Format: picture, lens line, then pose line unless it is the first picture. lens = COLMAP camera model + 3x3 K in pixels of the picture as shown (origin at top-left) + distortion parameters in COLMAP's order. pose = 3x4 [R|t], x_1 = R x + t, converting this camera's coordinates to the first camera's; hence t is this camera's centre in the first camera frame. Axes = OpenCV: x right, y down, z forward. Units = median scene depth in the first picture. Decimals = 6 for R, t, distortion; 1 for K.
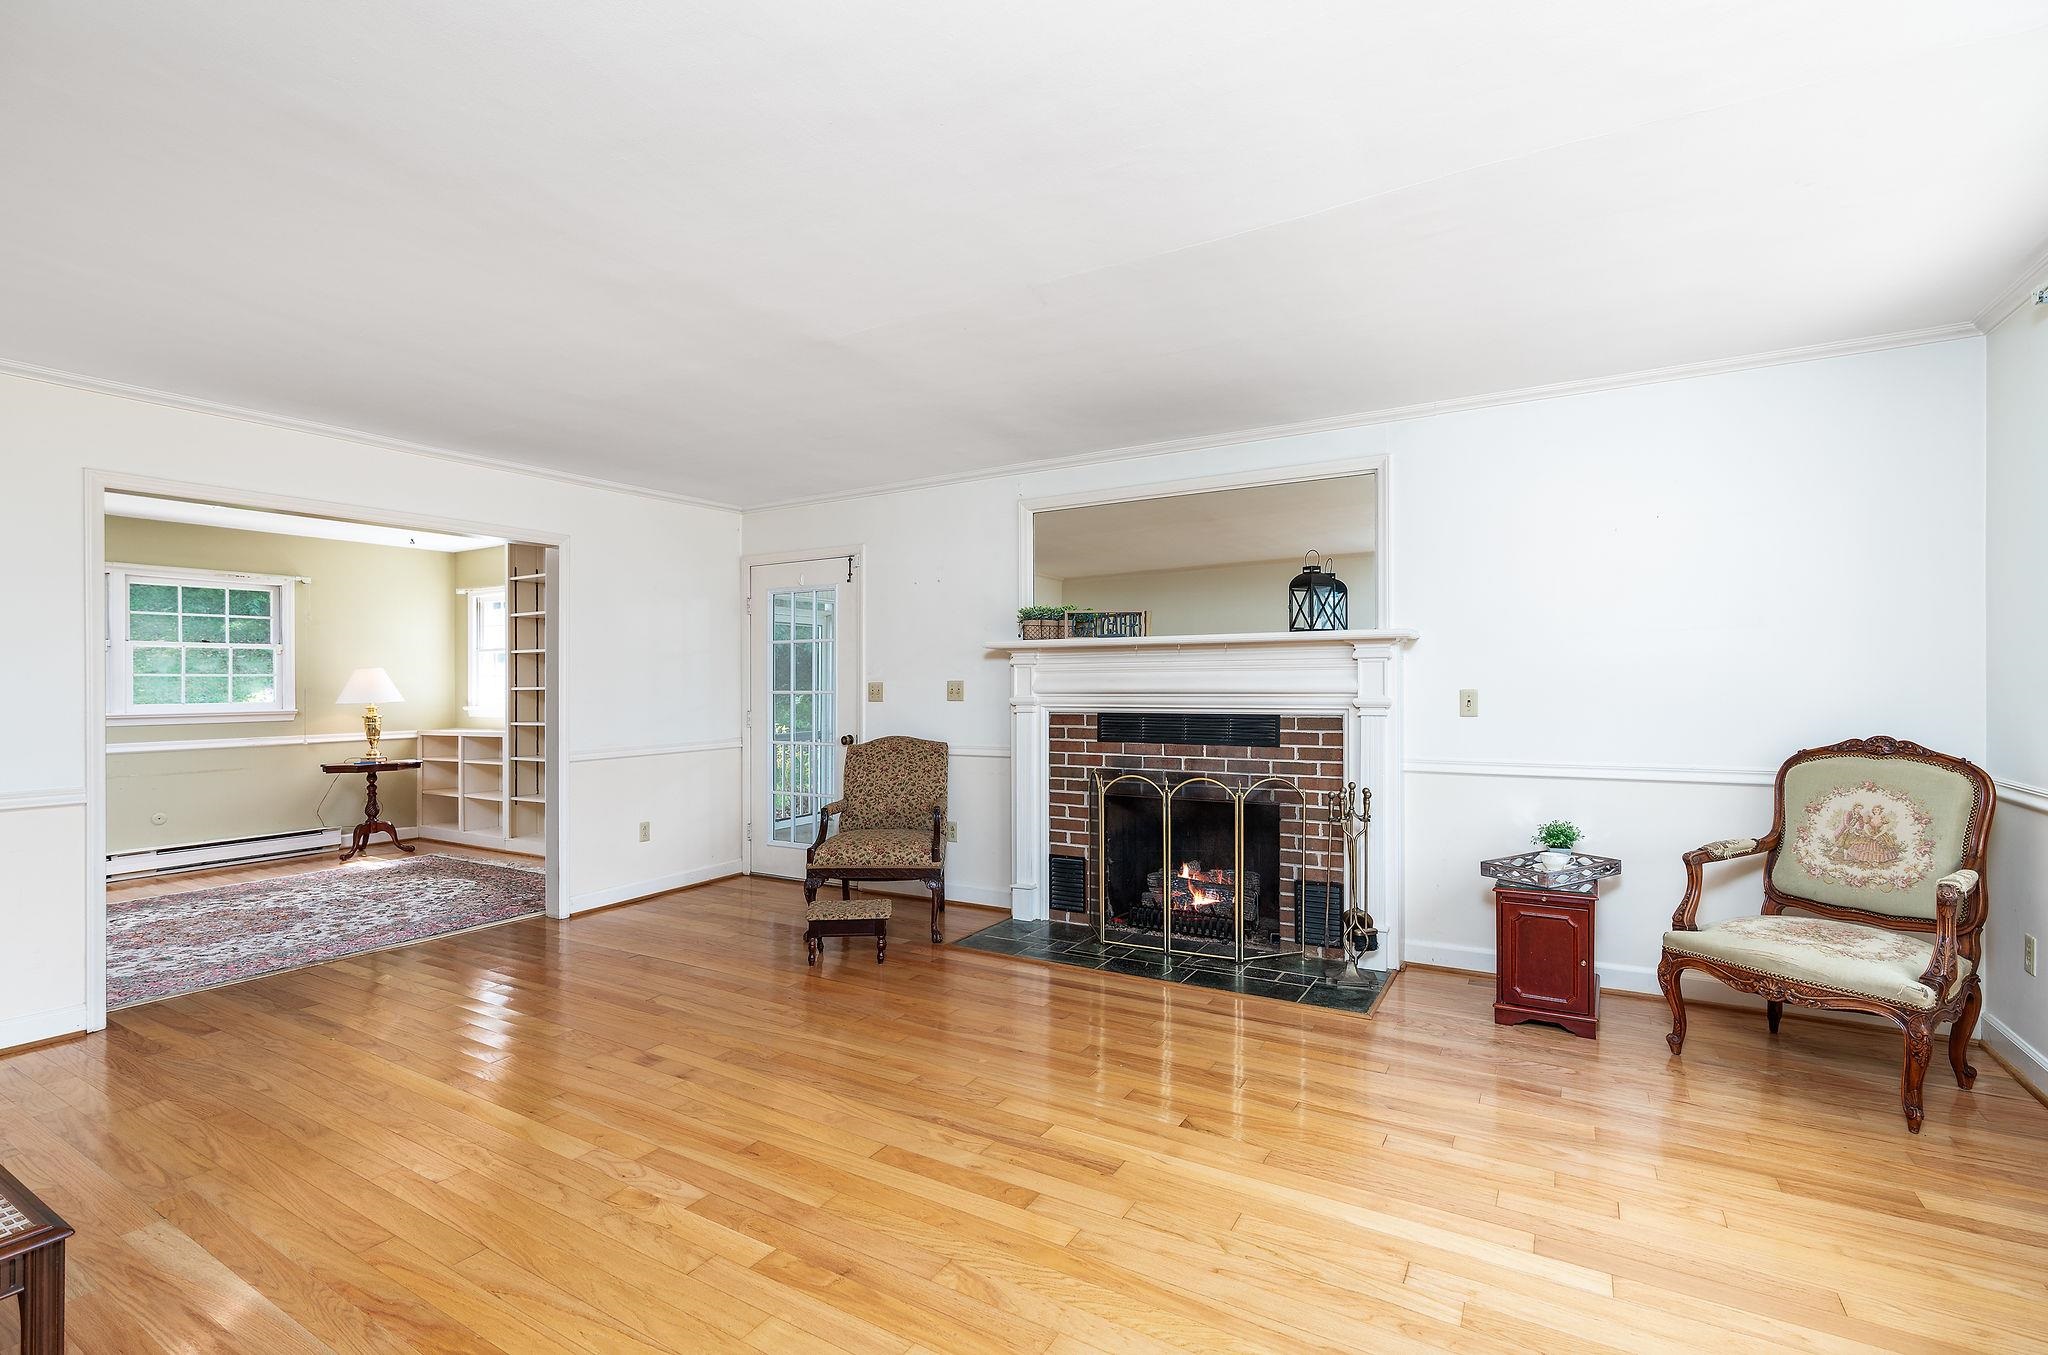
lens RADIAL K [[930.3, 0, 1005.9], [0, 930.3, 679.5], [0, 0, 1]] dist [-0.018929, 0.003451]
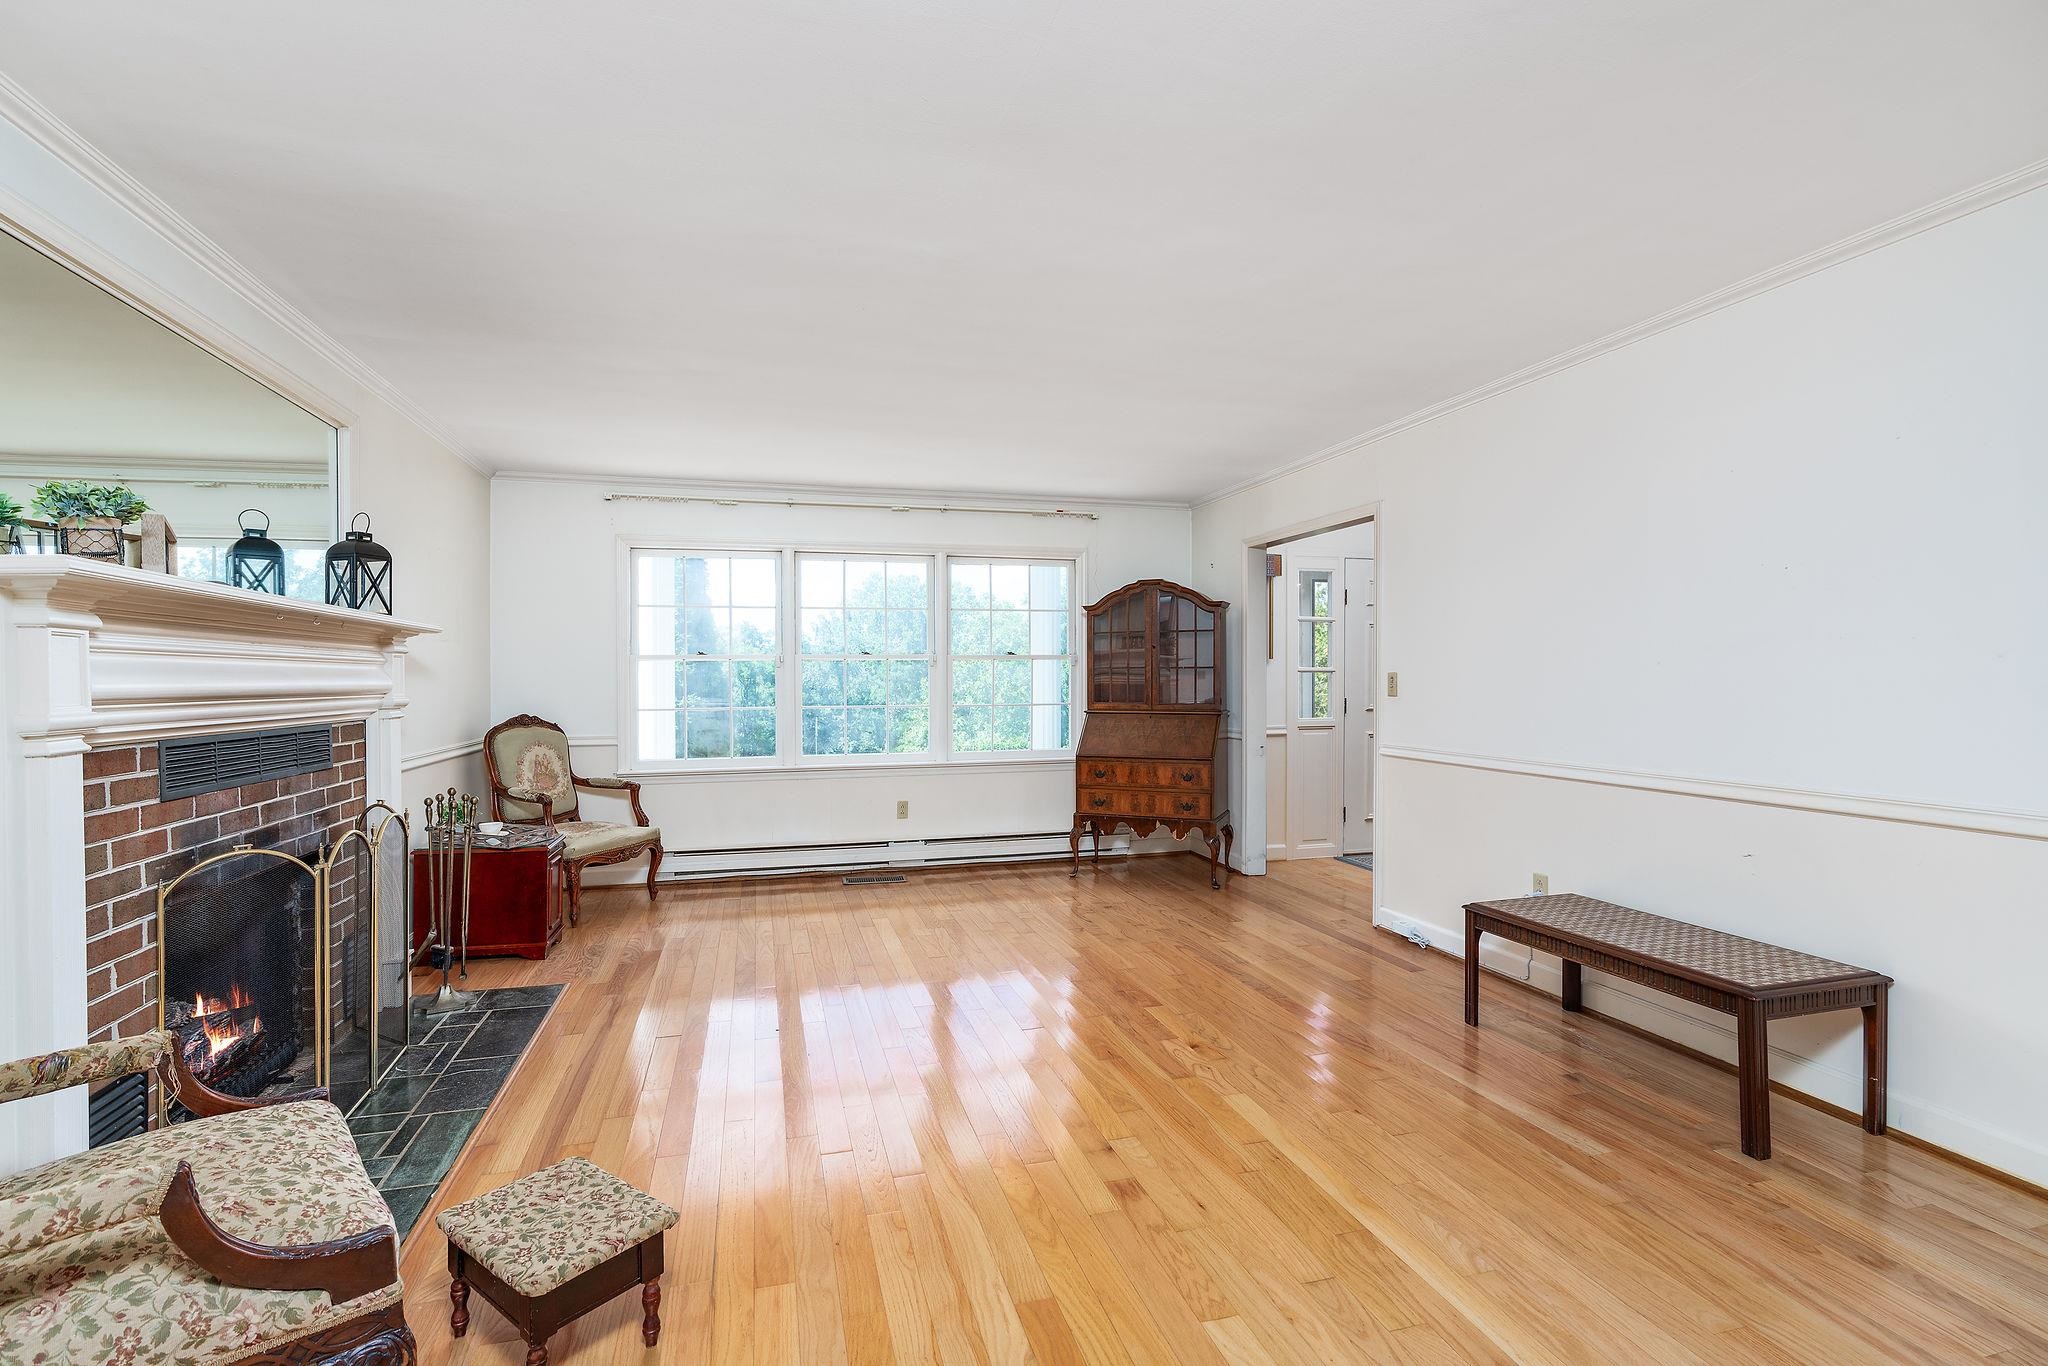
lens RADIAL K [[930.3, 0, 1017.0], [0, 930.3, 684.0], [0, 0, 1]] dist [-0.018929, 0.003451]
pose [[-0.733795, 0.007951, 0.679324, -0.798706], [0.009731, 0.999952, -0.001193, 0.017313], [-0.679301, 0.005735, -0.733837, 1.549964]]
